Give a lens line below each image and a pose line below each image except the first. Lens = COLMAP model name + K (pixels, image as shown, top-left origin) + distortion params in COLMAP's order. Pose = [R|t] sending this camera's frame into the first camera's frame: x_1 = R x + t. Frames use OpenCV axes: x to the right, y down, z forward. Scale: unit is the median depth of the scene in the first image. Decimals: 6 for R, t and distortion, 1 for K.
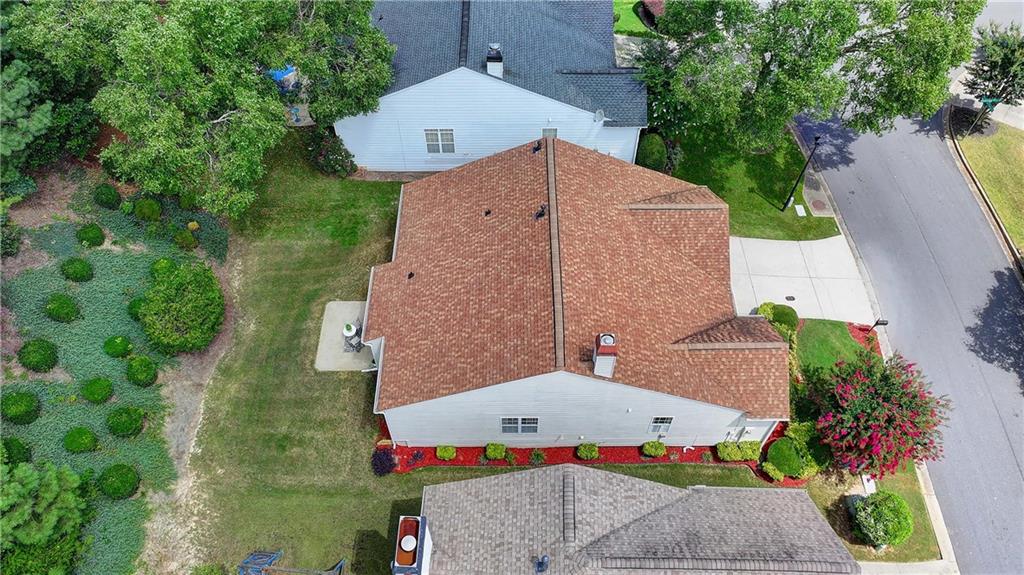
lens RADIAL K [[717.2, 0, 514.1], [0, 717.2, 287.9], [0, 0, 1]] dist [0.001529, 0.007494]
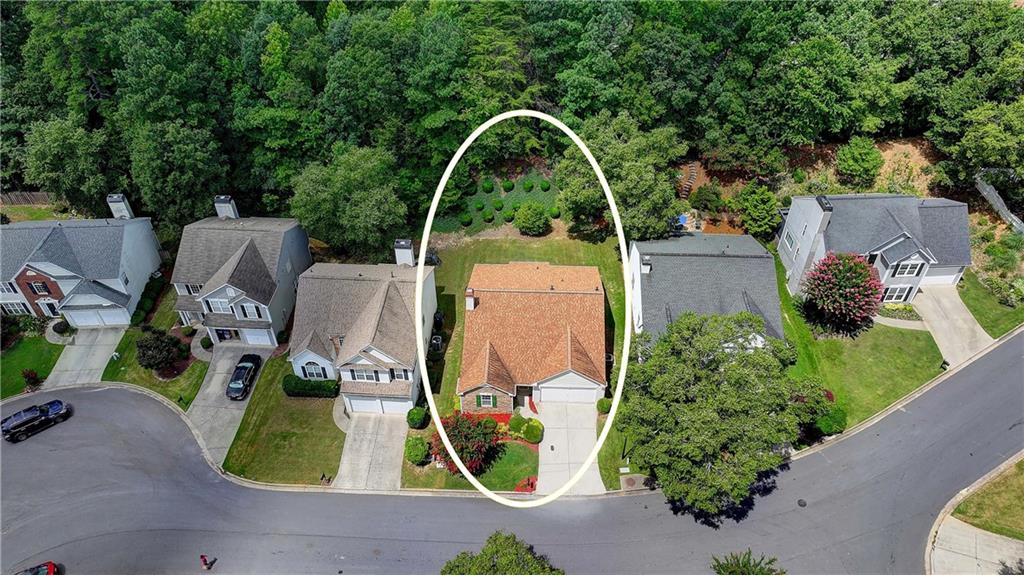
lens RADIAL K [[703.2, 0, 512.0], [0, 703.2, 287.5], [0, 0, 1]] dist [0.001170, 0.003616]
pose [[-0.046195, 0.673663, -0.737593, 1.548028], [-0.799552, 0.417693, 0.431566, -0.891547], [0.598818, 0.609681, 0.519333, -0.162398]]
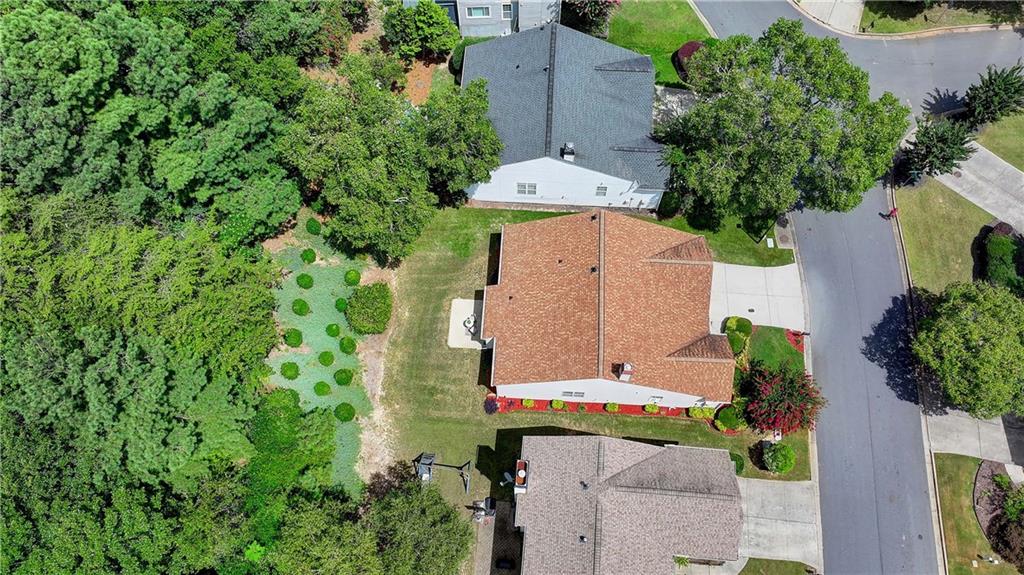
lens RADIAL K [[712.4, 0, 512.0], [0, 712.4, 287.5], [0, 0, 1]] dist [0.003553, 0.002871]
pose [[0.998024, 0.053291, -0.033282, -0.089811], [-0.044094, 0.971423, 0.233222, -0.420802], [0.044760, -0.231294, 0.971854, -0.567444]]
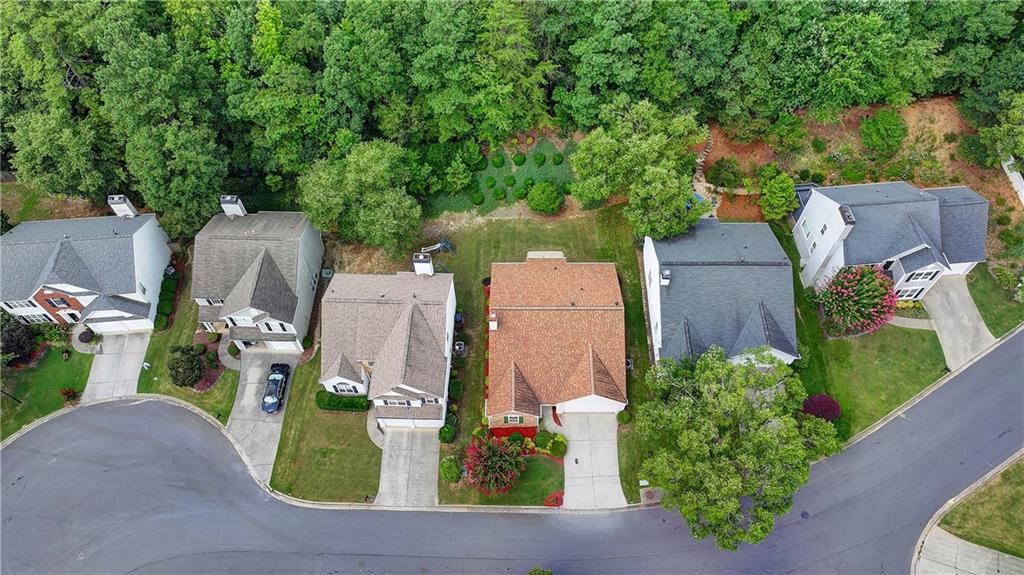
lens RADIAL K [[698.9, 0, 512.0], [0, 698.9, 287.5], [0, 0, 1]] dist [0.001111, 0.003038]
pose [[-0.011704, 0.840088, -0.542324, 1.116933], [-0.798309, 0.318746, 0.510982, -1.026657], [0.602134, 0.438923, 0.666919, -0.533966]]
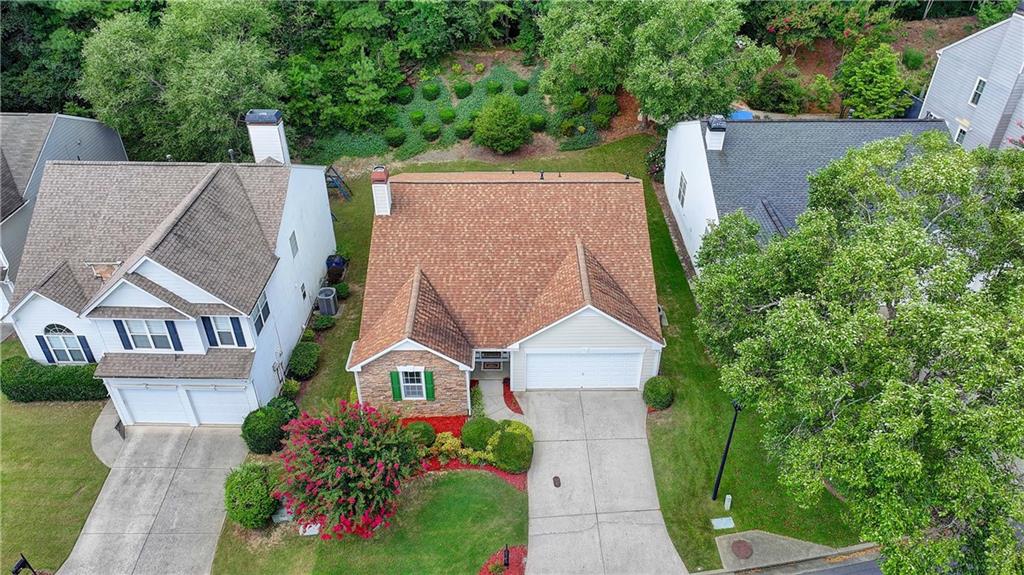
lens RADIAL K [[712.4, 0, 512.0], [0, 712.4, 287.5], [0, 0, 1]] dist [0.003553, 0.002871]
pose [[-0.000259, 0.576867, -0.816838, 1.017820], [-0.803435, 0.486219, 0.343632, -0.355554], [0.595392, 0.656366, 0.463349, 0.551147]]
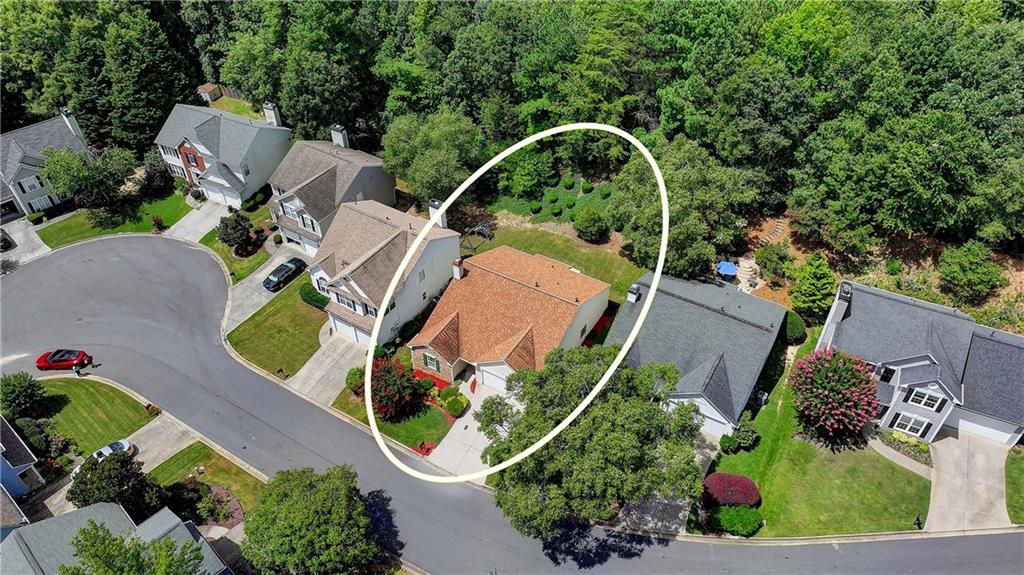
lens RADIAL K [[700.8, 0, 516.3], [0, 700.8, 284.5], [0, 0, 1]] dist [0.000196, -0.001749]
pose [[-0.513660, 0.571918, -0.639581, 1.378557], [-0.688600, 0.169904, 0.704956, -1.505405], [0.511844, 0.802523, 0.306550, 0.309211]]
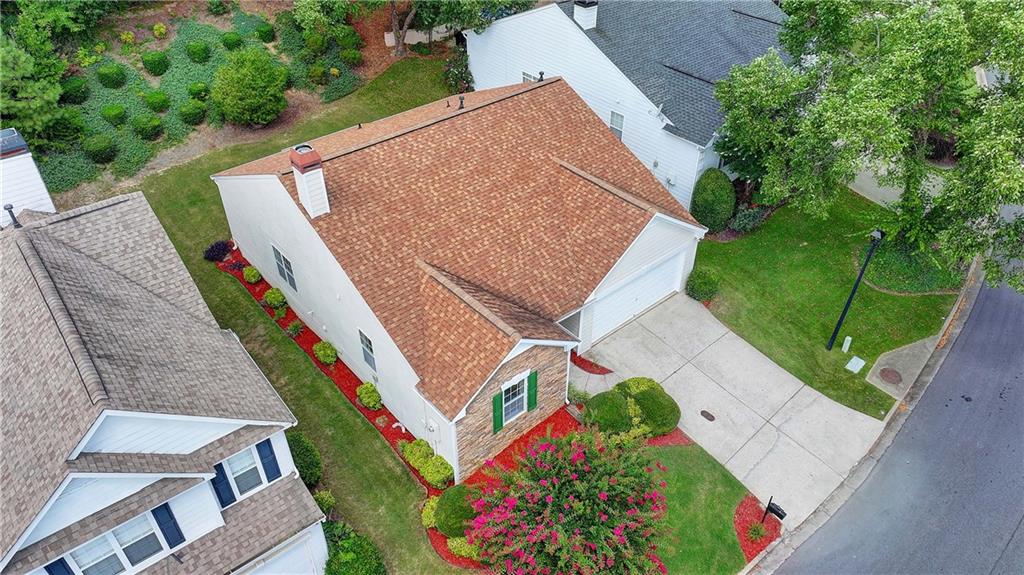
lens RADIAL K [[717.2, 0, 514.1], [0, 717.2, 287.9], [0, 0, 1]] dist [0.001529, 0.007494]
pose [[0.646175, 0.473940, -0.598196, 0.697701], [-0.614525, 0.787904, -0.039571, 0.065648], [0.452567, 0.393176, 0.800372, 0.395105]]
